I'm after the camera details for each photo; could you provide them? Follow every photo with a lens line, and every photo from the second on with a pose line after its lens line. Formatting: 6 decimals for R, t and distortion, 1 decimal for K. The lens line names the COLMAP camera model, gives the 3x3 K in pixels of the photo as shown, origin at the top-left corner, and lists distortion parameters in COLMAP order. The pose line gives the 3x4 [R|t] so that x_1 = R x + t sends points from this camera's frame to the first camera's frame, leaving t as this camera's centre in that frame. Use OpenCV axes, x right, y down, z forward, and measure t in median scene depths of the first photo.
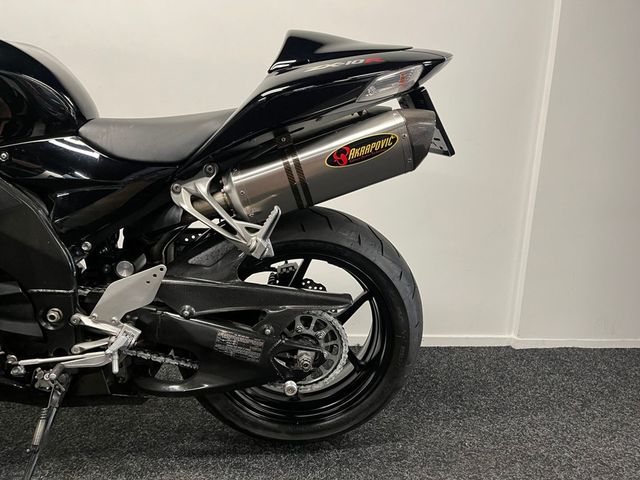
lens RADIAL K [[491.9, 0, 319.5], [0, 491.9, 244.7], [0, 0, 1]] dist [0.083764, -0.118151]
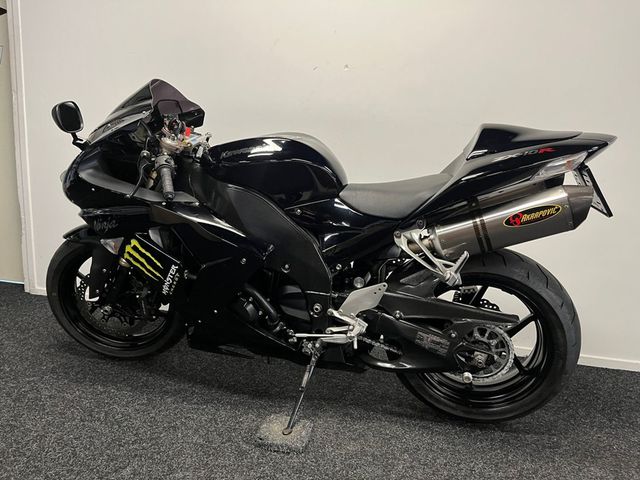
lens RADIAL K [[491.9, 0, 319.5], [0, 491.9, 244.7], [0, 0, 1]] dist [0.083764, -0.118151]
pose [[0.939330, 0.059821, -0.337759, 0.000499], [-0.059263, 0.998171, 0.011971, -0.079773], [0.337857, 0.008772, 0.941157, -0.481660]]
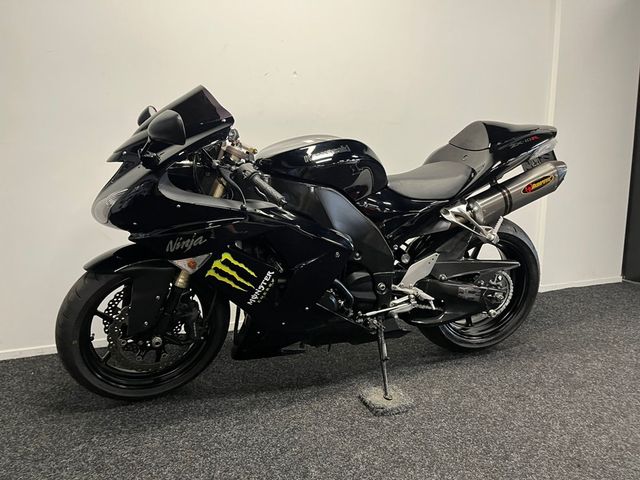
lens RADIAL K [[491.9, 0, 319.5], [0, 491.9, 244.7], [0, 0, 1]] dist [0.083764, -0.118151]
pose [[0.976494, -0.103206, 0.189228, -1.048403], [0.101465, 0.994660, 0.018892, -0.067284], [-0.190167, 0.000752, 0.981751, -0.715831]]
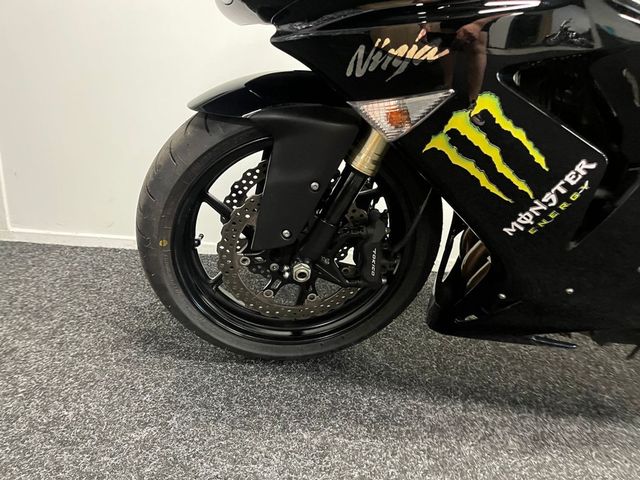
lens RADIAL K [[491.9, 0, 319.5], [0, 491.9, 244.7], [0, 0, 1]] dist [0.083764, -0.118151]
pose [[0.989031, 0.060316, -0.134835, -1.149531], [-0.039916, 0.988005, 0.149175, 0.049627], [0.142215, -0.142156, 0.979575, 0.142279]]
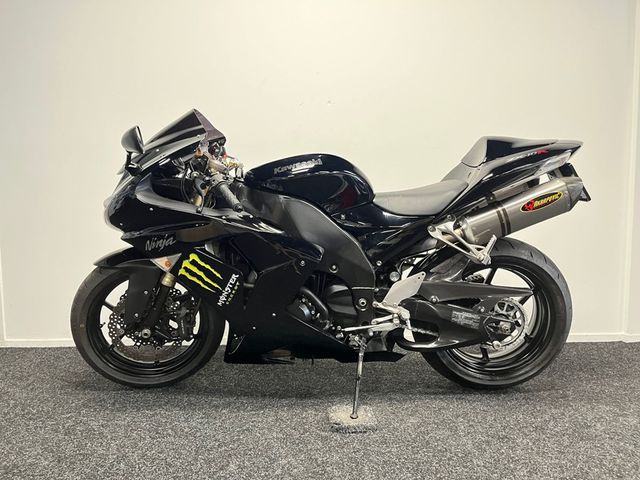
lens RADIAL K [[491.9, 0, 319.5], [0, 491.9, 244.7], [0, 0, 1]] dist [0.083764, -0.118151]
pose [[0.992162, -0.048868, -0.115008, -0.456412], [0.038078, 0.994823, -0.094215, 0.092421], [0.119017, 0.089097, 0.988887, -0.775173]]
